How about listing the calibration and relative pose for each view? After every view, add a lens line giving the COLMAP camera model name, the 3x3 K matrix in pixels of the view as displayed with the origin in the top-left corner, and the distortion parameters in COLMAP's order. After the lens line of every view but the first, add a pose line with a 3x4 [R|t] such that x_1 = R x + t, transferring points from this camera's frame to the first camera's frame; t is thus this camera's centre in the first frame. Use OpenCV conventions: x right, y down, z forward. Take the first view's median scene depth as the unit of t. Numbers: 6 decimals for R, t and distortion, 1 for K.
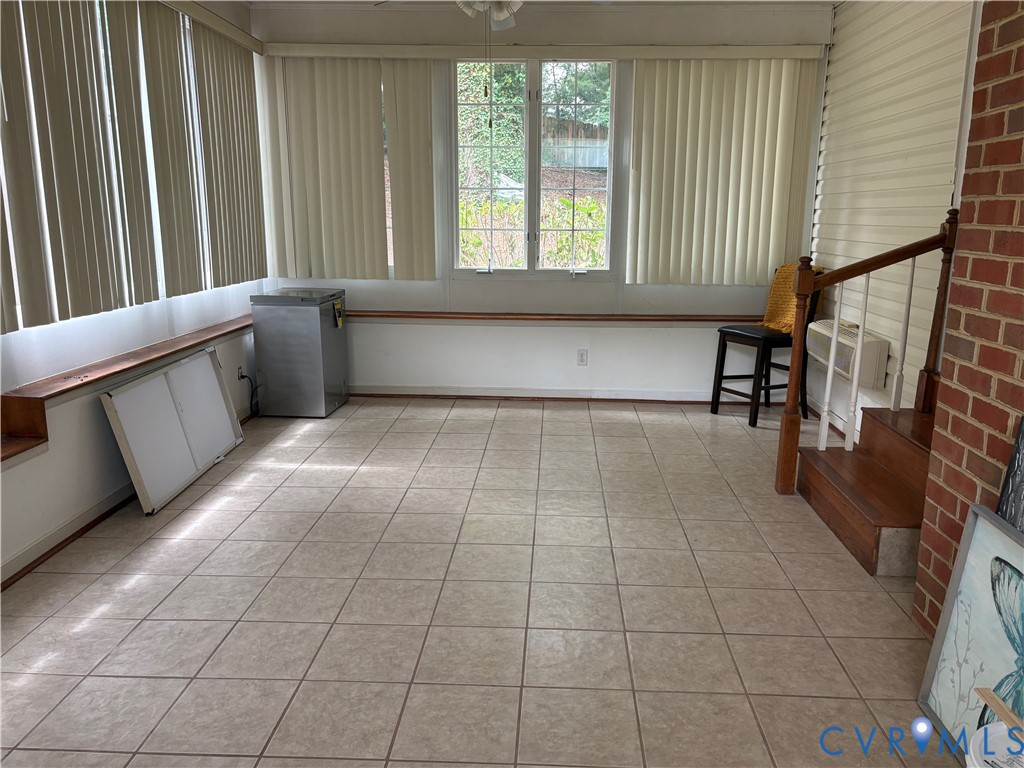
lens RADIAL K [[776.2, 0, 516.0], [0, 776.2, 379.0], [0, 0, 1]] dist [0.047653, -0.045877]
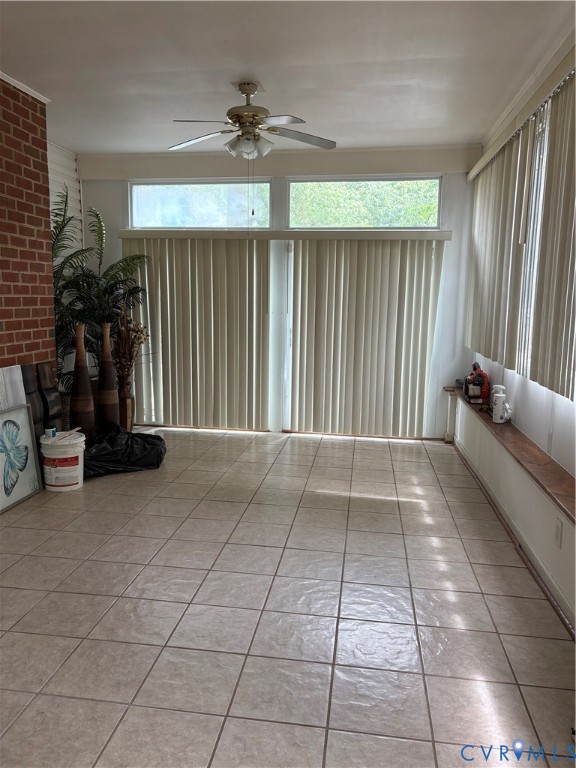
lens RADIAL K [[582.1, 0, 285.7], [0, 582.1, 386.5], [0, 0, 1]] dist [0.047653, -0.045877]
pose [[-0.995991, -0.032244, 0.083441, -0.334711], [-0.000631, 0.935285, 0.353894, -0.403138], [-0.089452, 0.352423, -0.931556, 1.898599]]
